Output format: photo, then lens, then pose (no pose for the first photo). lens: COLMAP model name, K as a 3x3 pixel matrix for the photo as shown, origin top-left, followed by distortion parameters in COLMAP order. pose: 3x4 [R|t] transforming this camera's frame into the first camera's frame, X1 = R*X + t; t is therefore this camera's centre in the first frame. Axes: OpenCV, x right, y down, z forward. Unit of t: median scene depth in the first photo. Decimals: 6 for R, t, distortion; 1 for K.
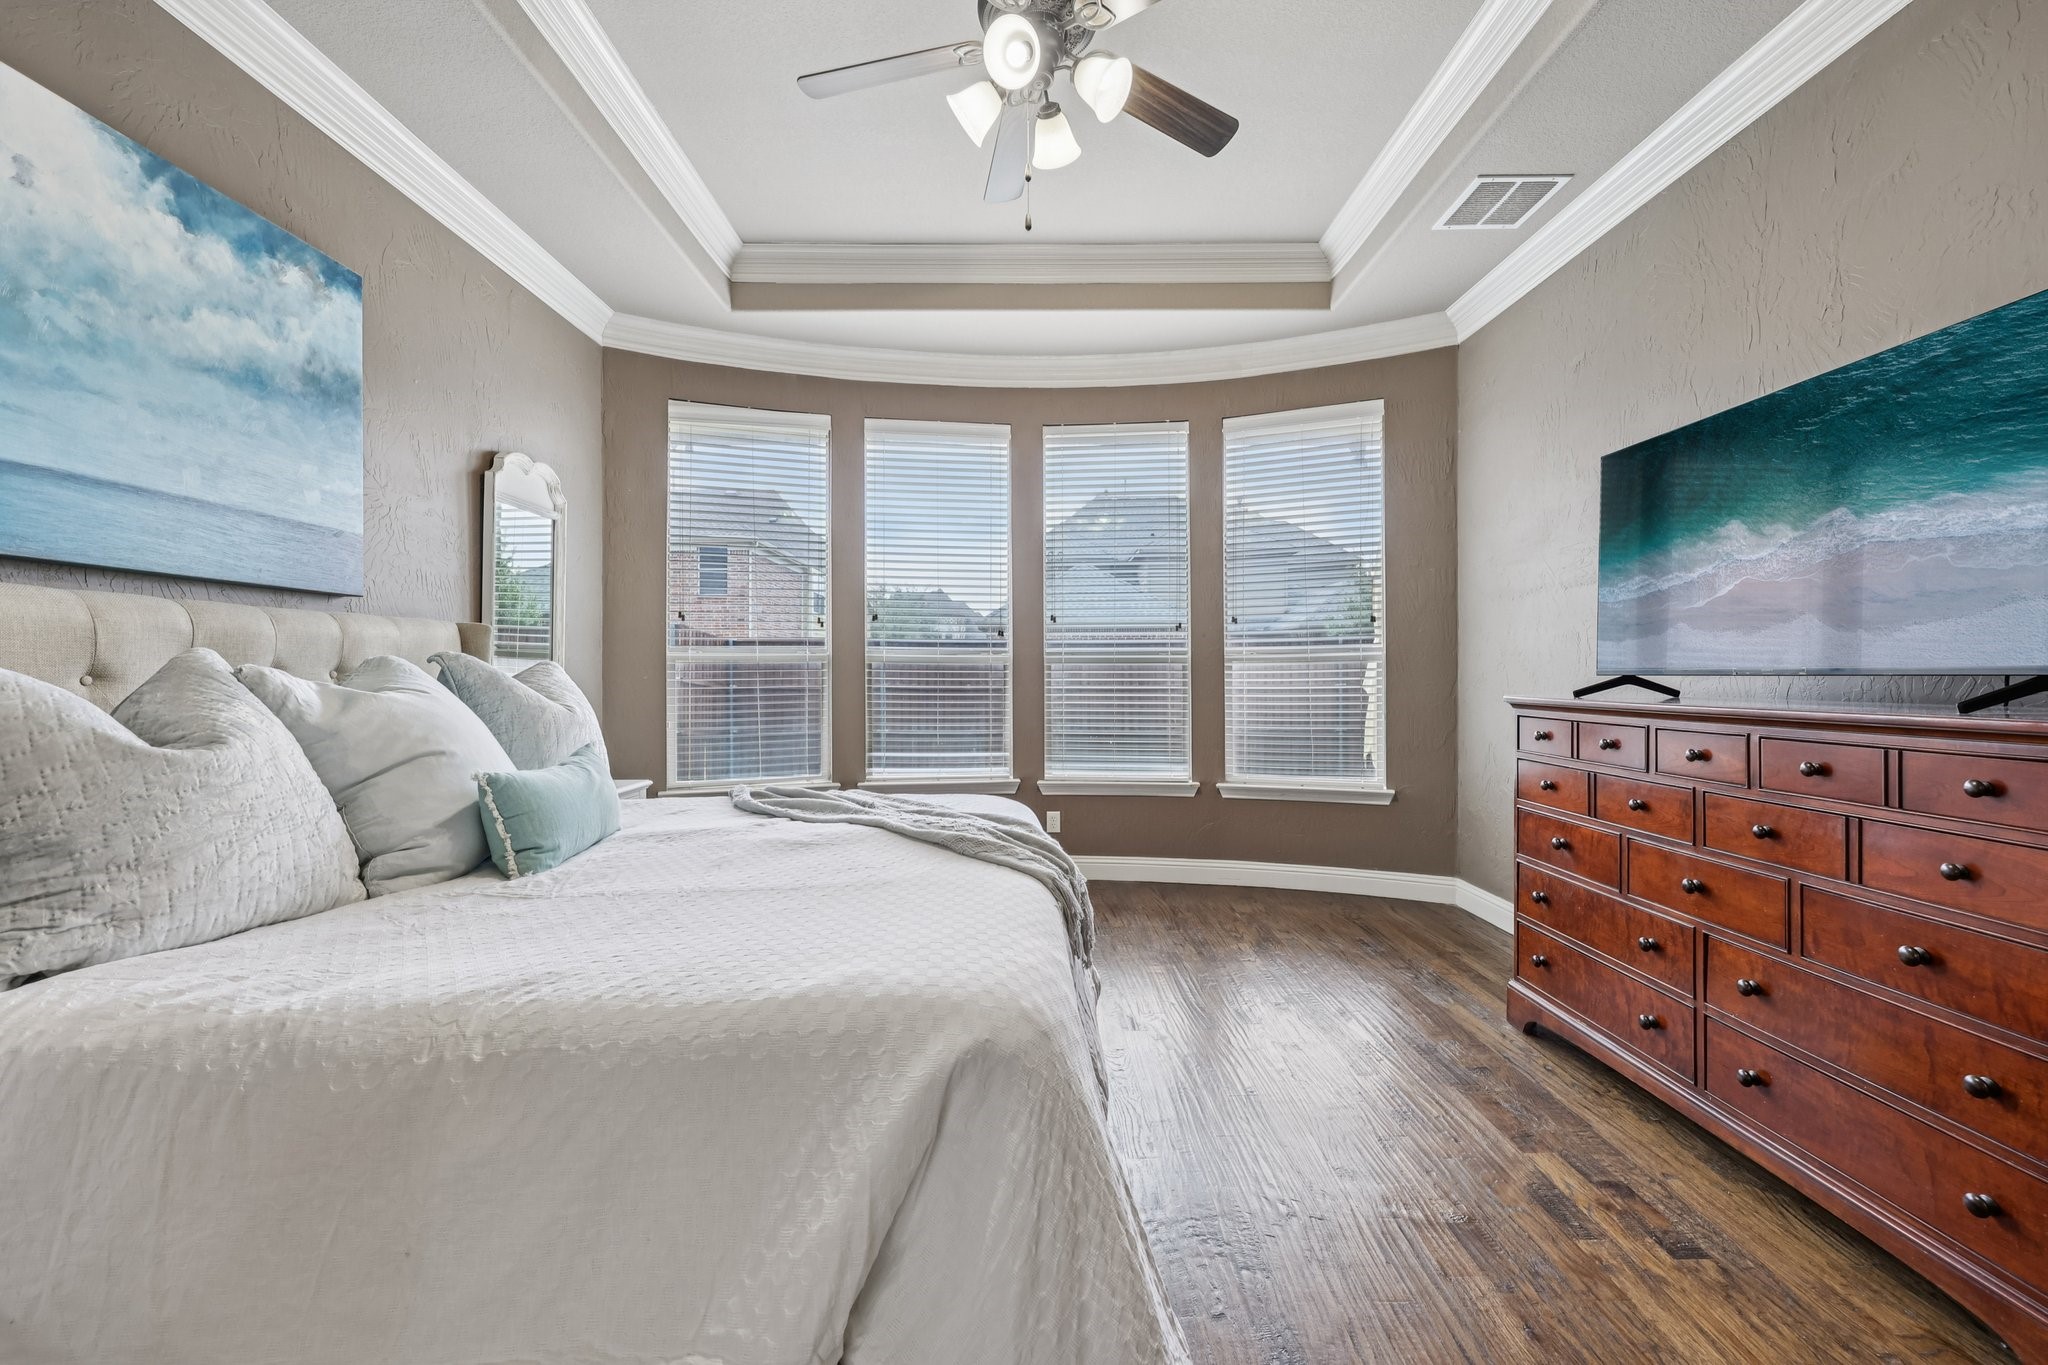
lens RADIAL K [[856.0, 0, 1039.8], [0, 856.0, 675.9], [0, 0, 1]] dist [0.003286, 0.000401]
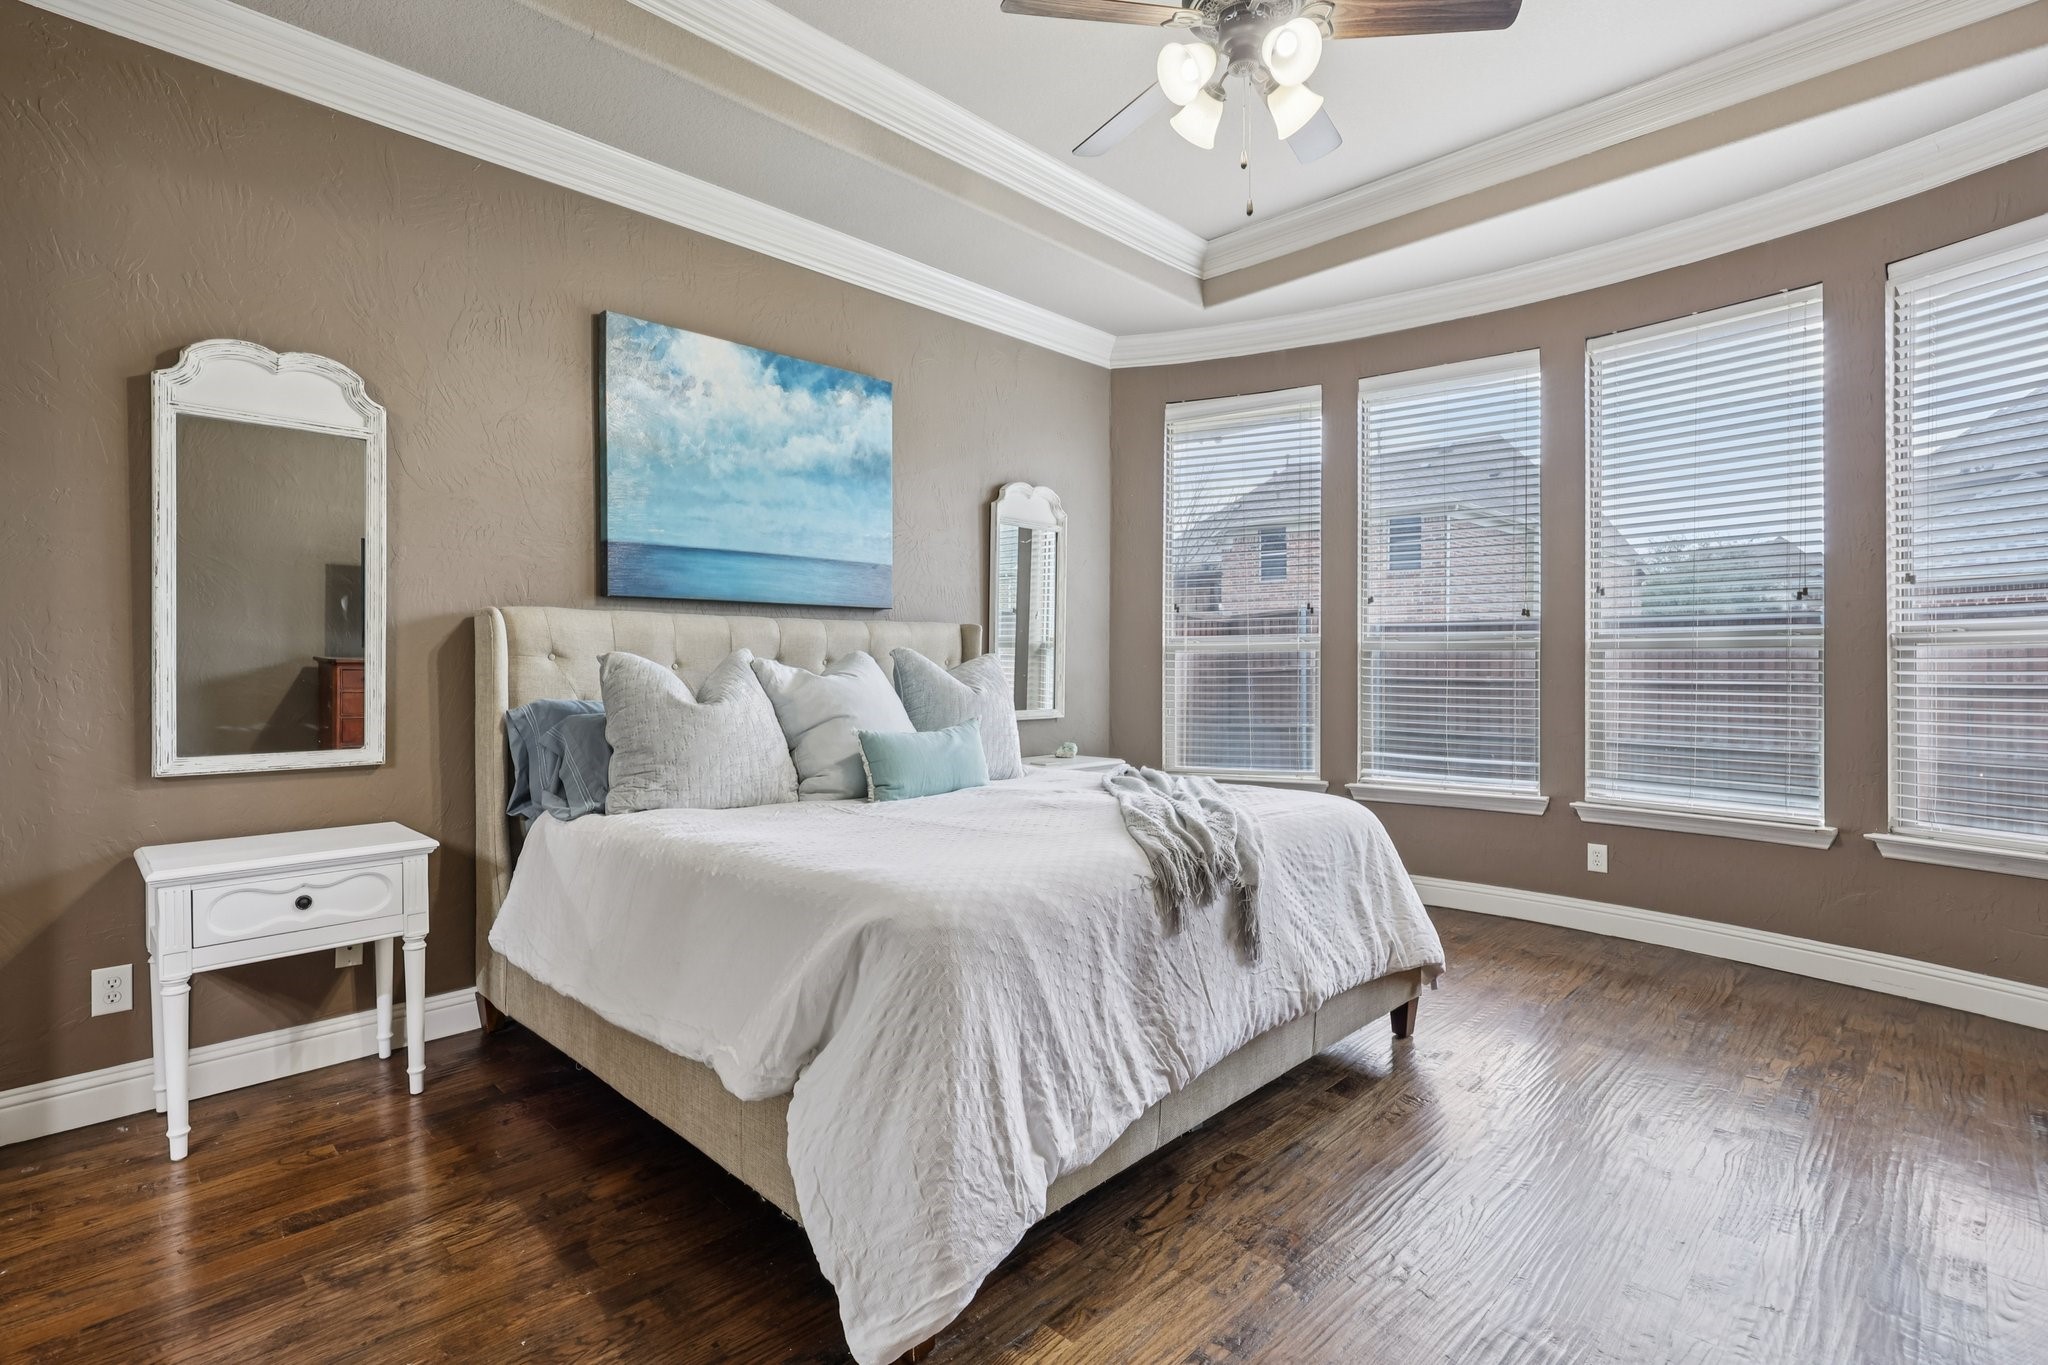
lens RADIAL K [[990.0, 0, 975.9], [0, 990.0, 669.8], [0, 0, 1]] dist [-0.000266, 0.000215]
pose [[0.677871, 0.005504, -0.735160, 0.545257], [-0.001928, 0.999982, 0.005709, -0.001224], [0.735178, -0.002453, 0.677869, -0.005816]]
